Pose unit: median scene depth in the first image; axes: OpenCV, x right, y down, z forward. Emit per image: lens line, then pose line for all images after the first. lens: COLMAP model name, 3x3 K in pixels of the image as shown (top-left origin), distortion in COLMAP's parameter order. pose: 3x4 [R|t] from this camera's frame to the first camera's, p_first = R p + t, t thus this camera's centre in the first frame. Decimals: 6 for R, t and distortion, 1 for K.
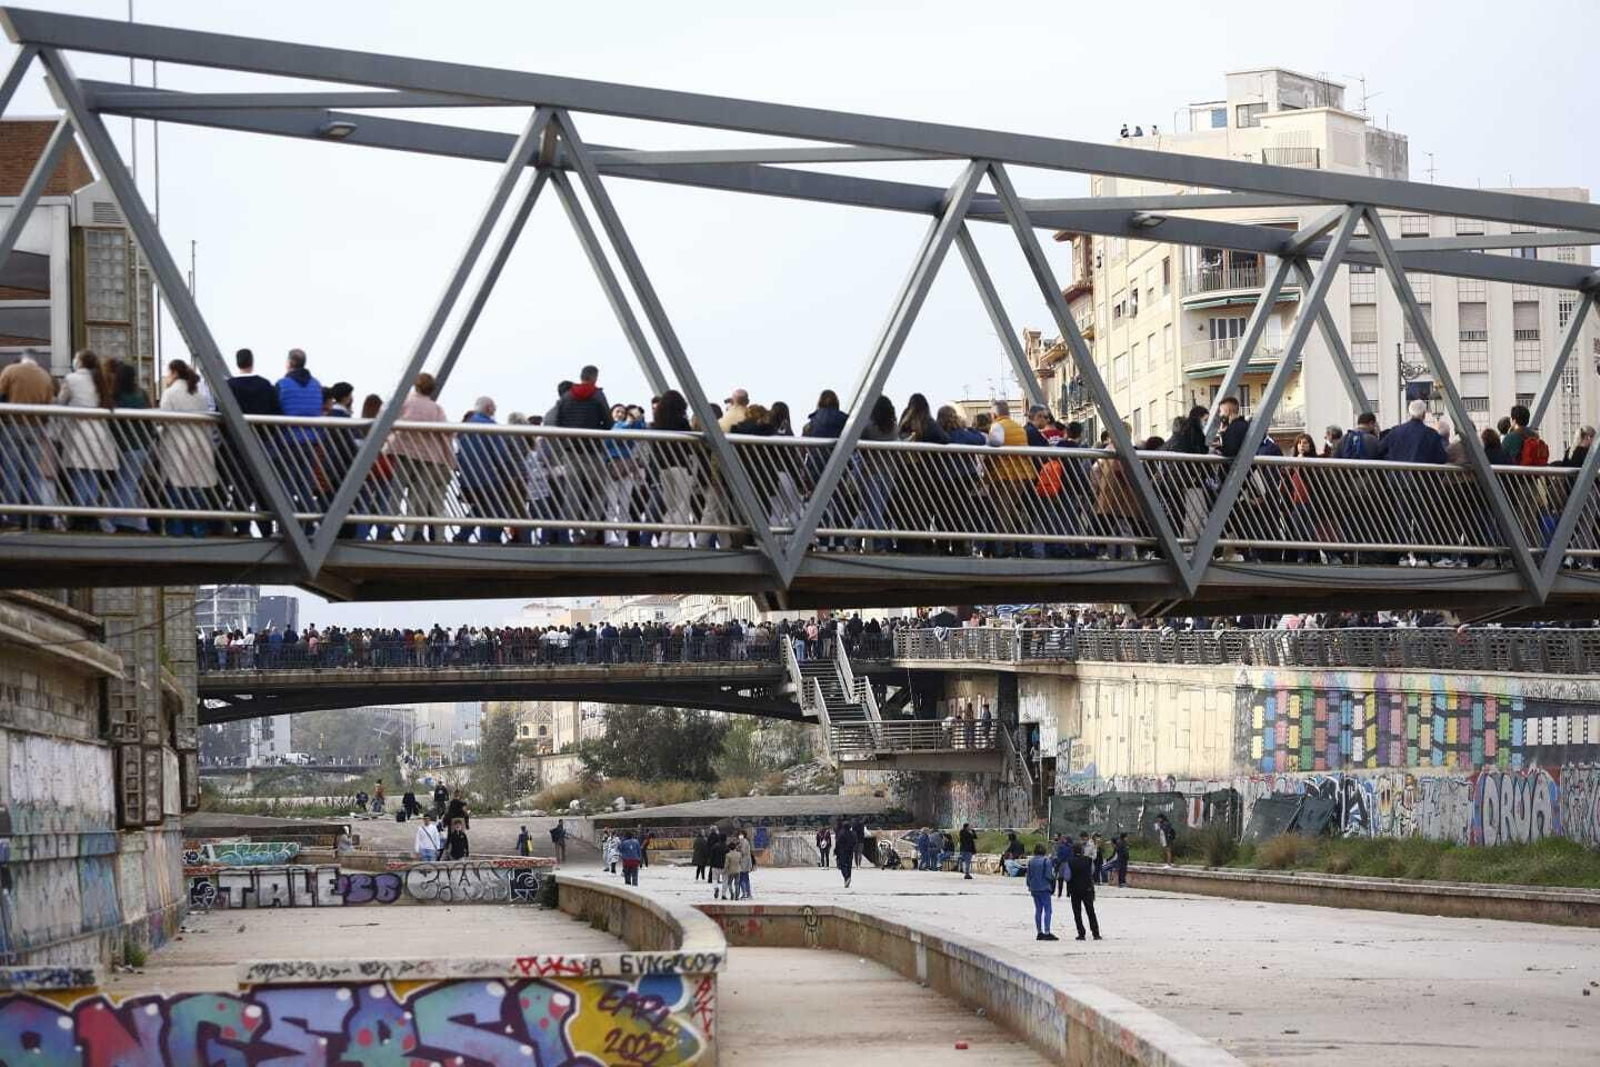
lens RADIAL K [[3861.7, 0, 802.0], [0, 3861.7, 558.7], [0, 0, 1]] dist [-0.094463, 1.760246]
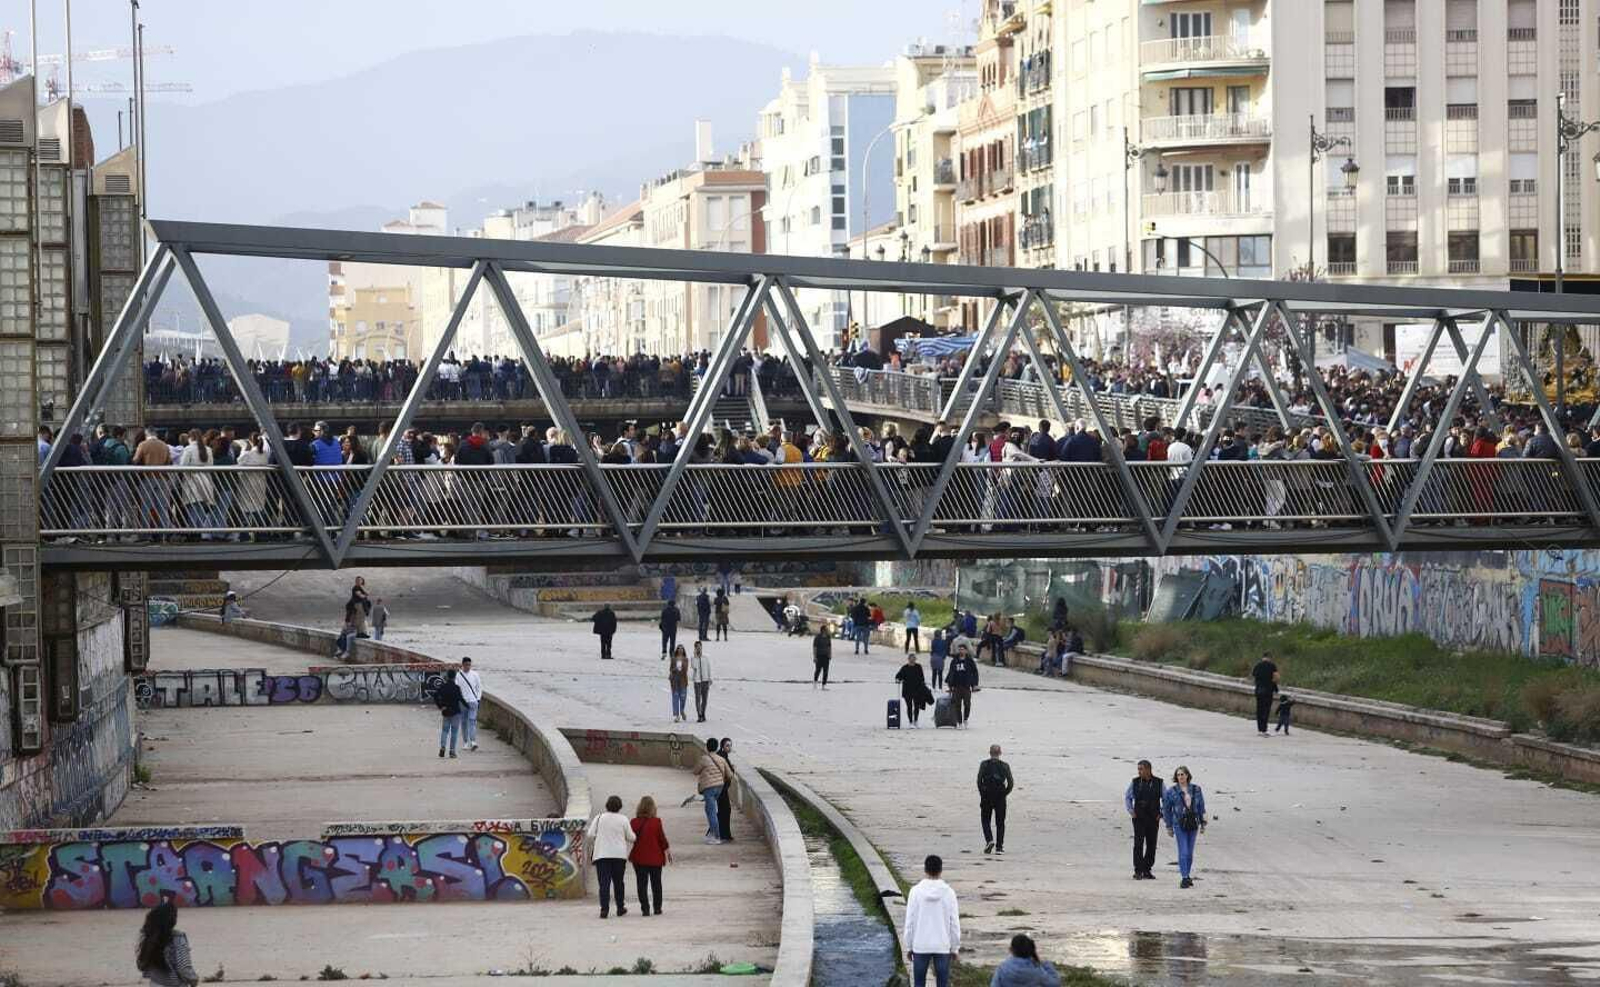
lens RADIAL K [[4090.5, 0, 800.0], [0, 4090.5, 493.5], [0, 0, 1]] dist [0.122581, 1.141576]
pose [[0.999725, 0.007751, 0.022121, 0.013399], [-0.008781, 0.998863, 0.046847, -0.053398], [-0.021732, -0.047028, 0.998657, -0.346025]]
